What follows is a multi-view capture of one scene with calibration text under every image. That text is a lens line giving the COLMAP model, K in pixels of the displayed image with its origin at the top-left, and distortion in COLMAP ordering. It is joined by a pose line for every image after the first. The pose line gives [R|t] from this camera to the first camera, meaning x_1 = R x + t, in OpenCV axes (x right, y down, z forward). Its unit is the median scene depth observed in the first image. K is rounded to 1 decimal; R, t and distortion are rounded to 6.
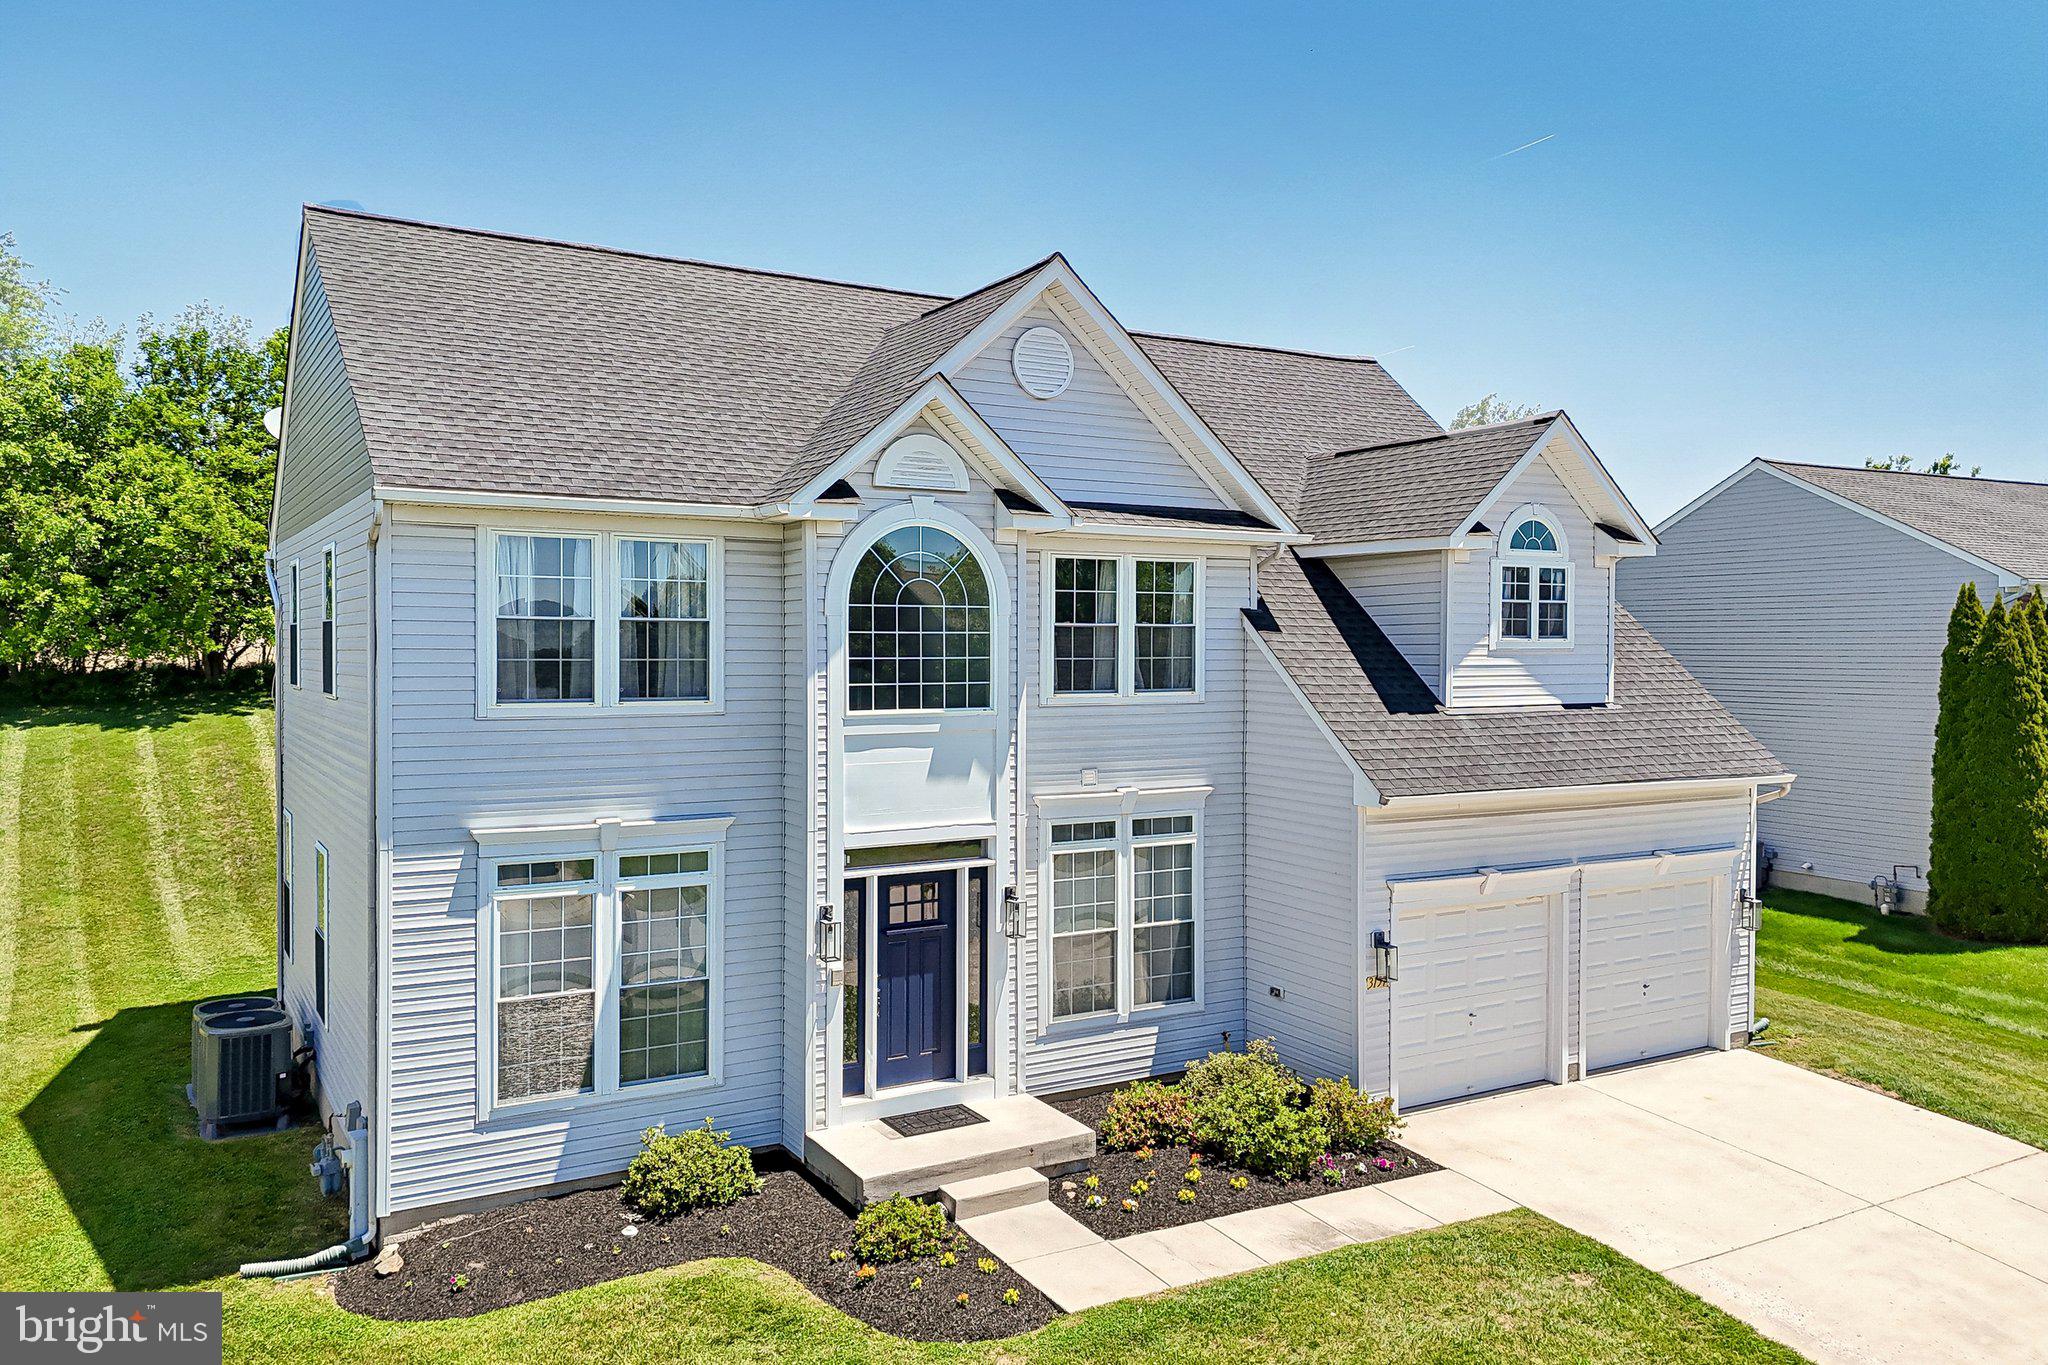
lens RADIAL K [[1523.8, 0, 1037.2], [0, 1523.8, 674.8], [0, 0, 1]] dist [0.112295, -0.118513]
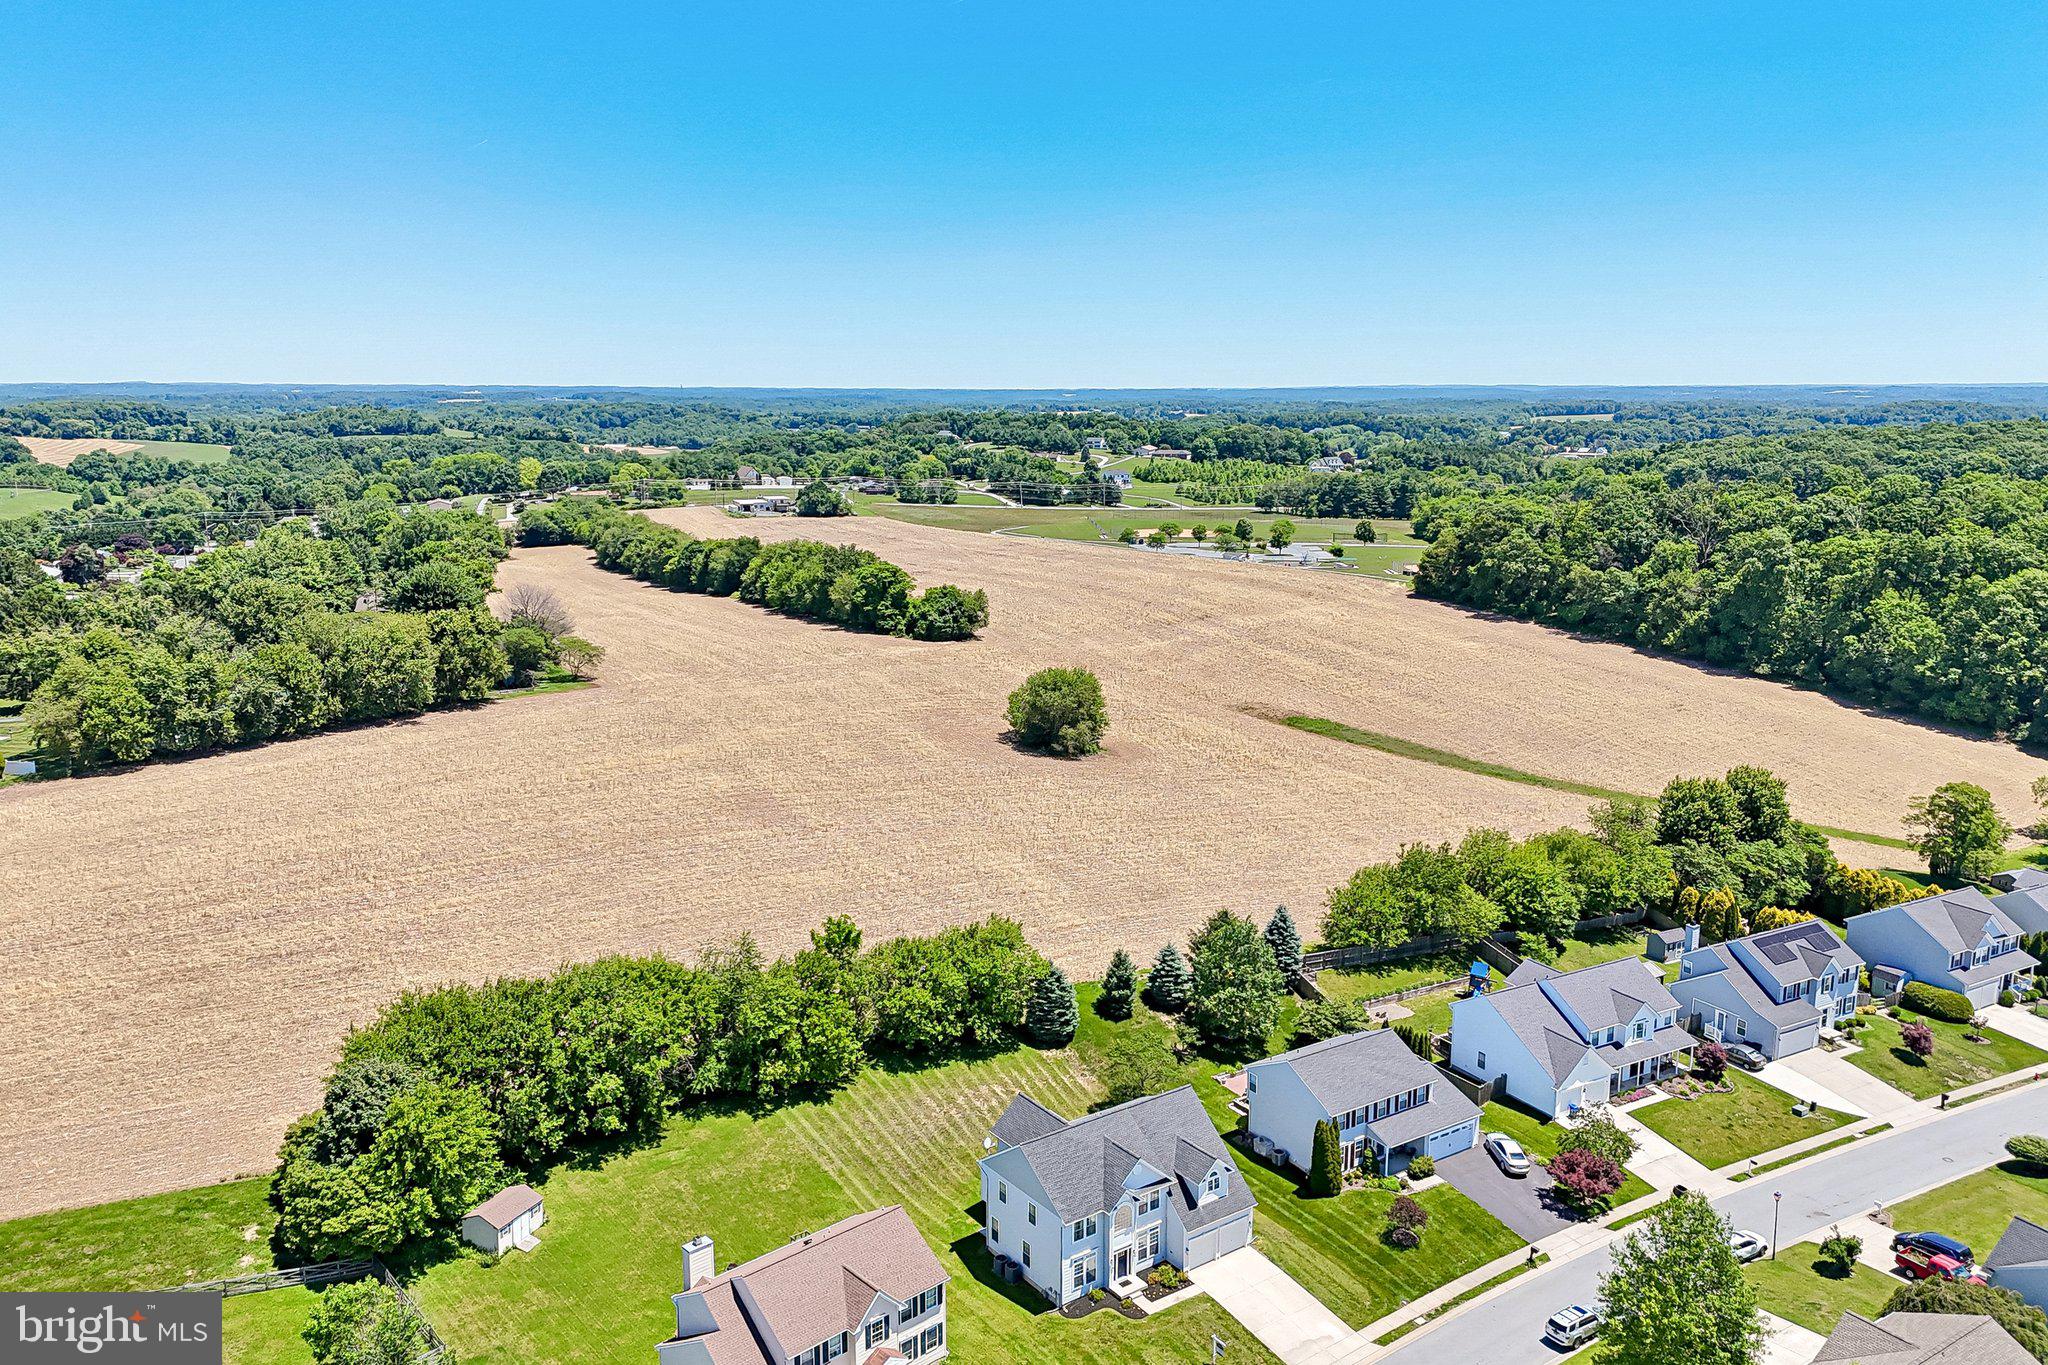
lens RADIAL K [[1523.8, 0, 1037.2], [0, 1523.8, 674.8], [0, 0, 1]] dist [0.112295, -0.118513]
pose [[0.995977, -0.017249, 0.087936, -1.048865], [0.002820, 0.986846, 0.161637, -3.636928], [-0.089567, -0.160739, 0.982925, -5.540461]]
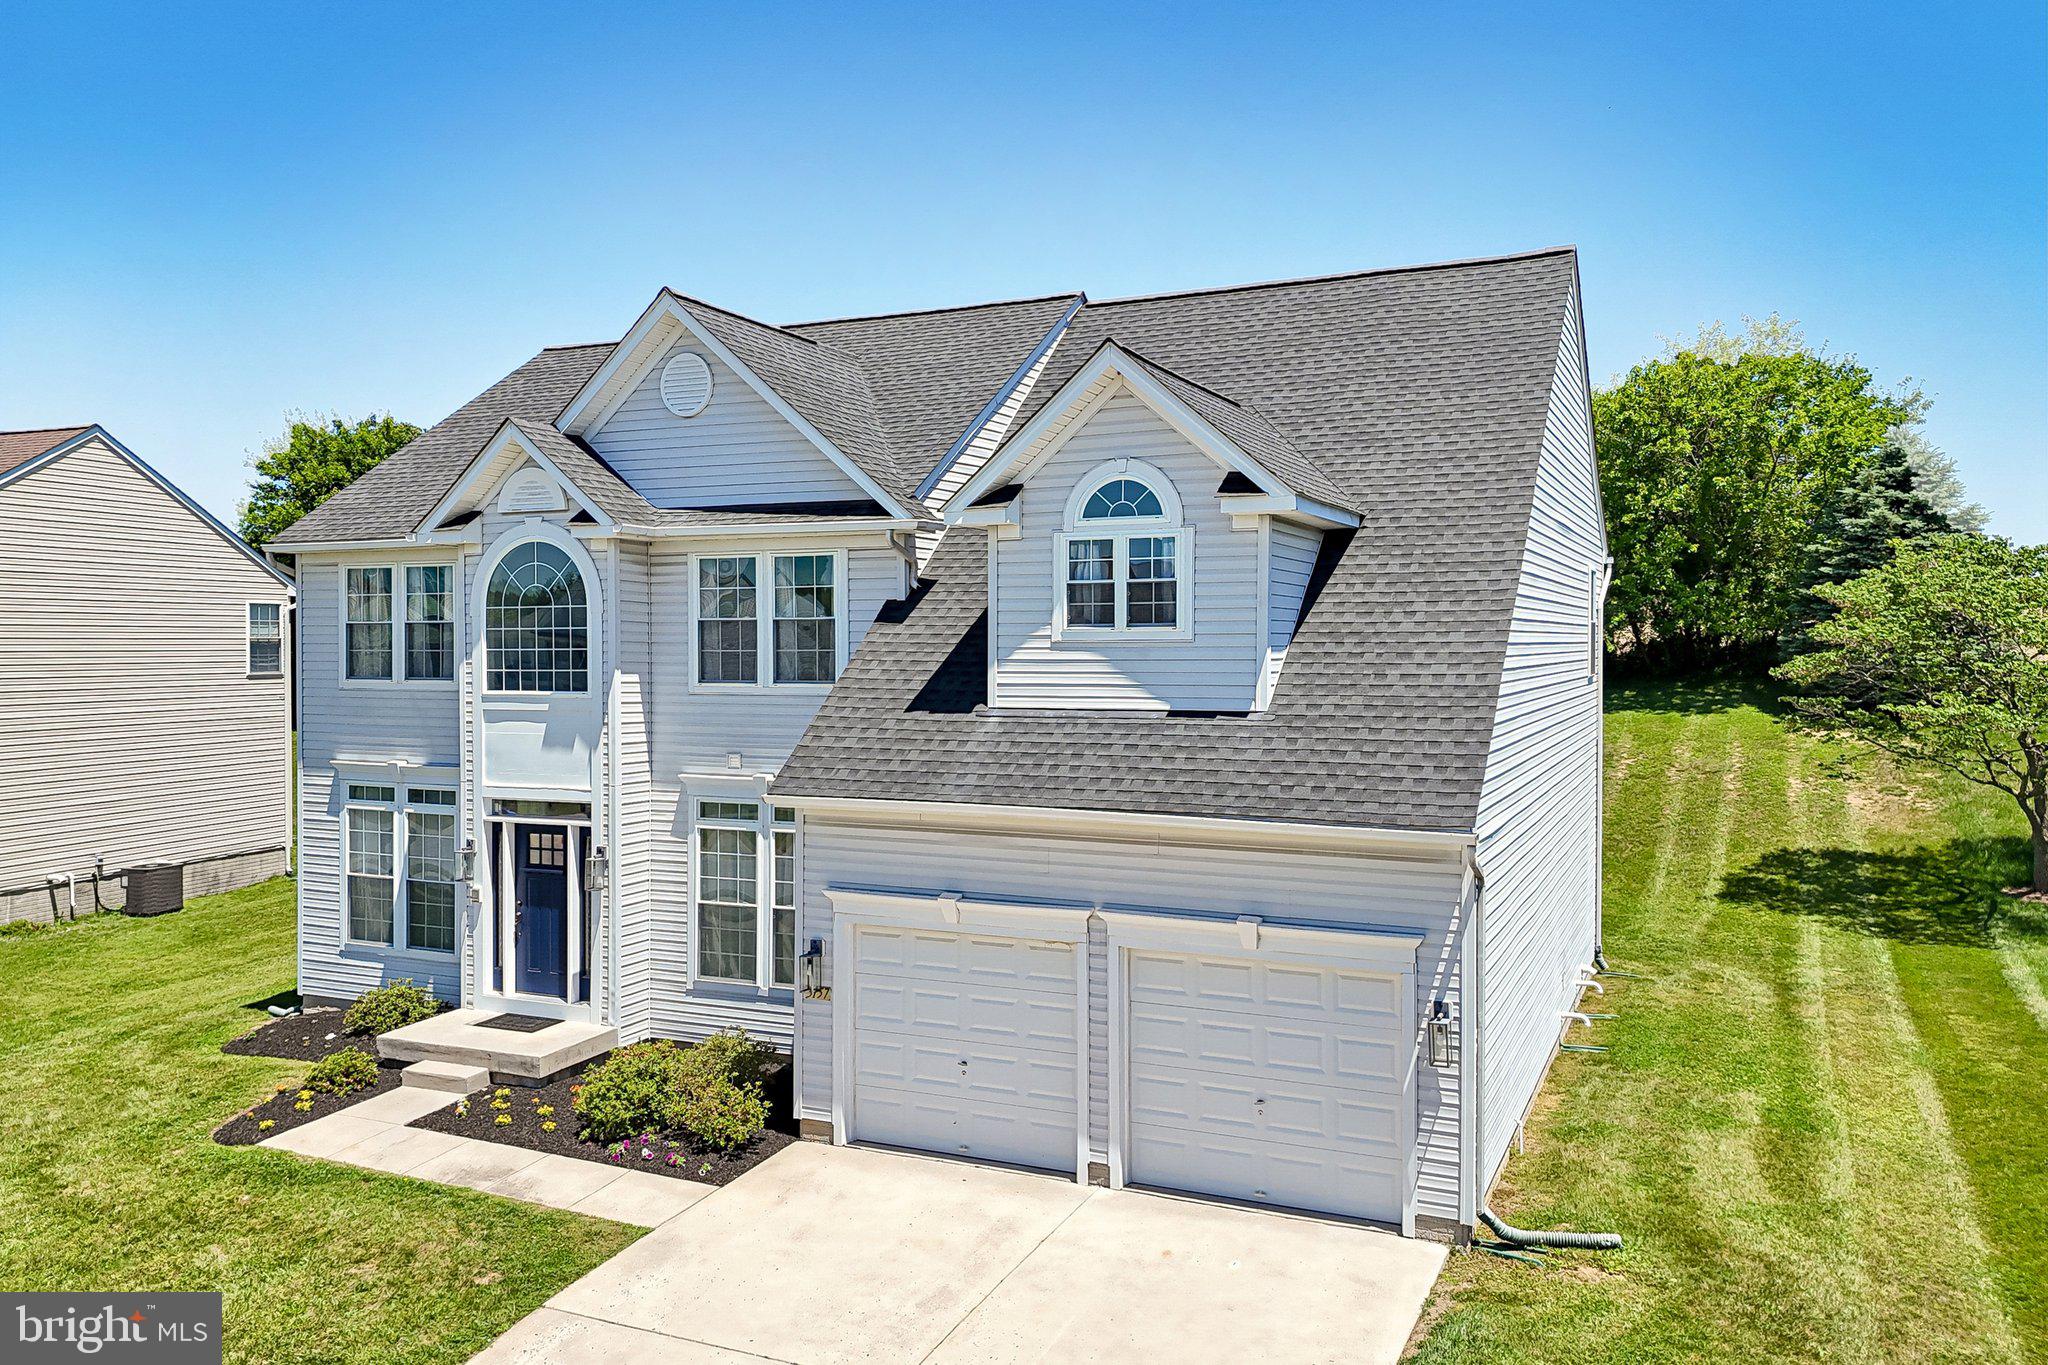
lens RADIAL K [[1509.8, 0, 1029.0], [0, 1509.8, 689.4], [0, 0, 1]] dist [0.108352, -0.110502]
pose [[0.560017, 0.019611, -0.828249, 1.140867], [-0.014618, 0.999798, 0.013789, -0.001543], [0.828352, 0.004386, 0.560191, 0.628017]]
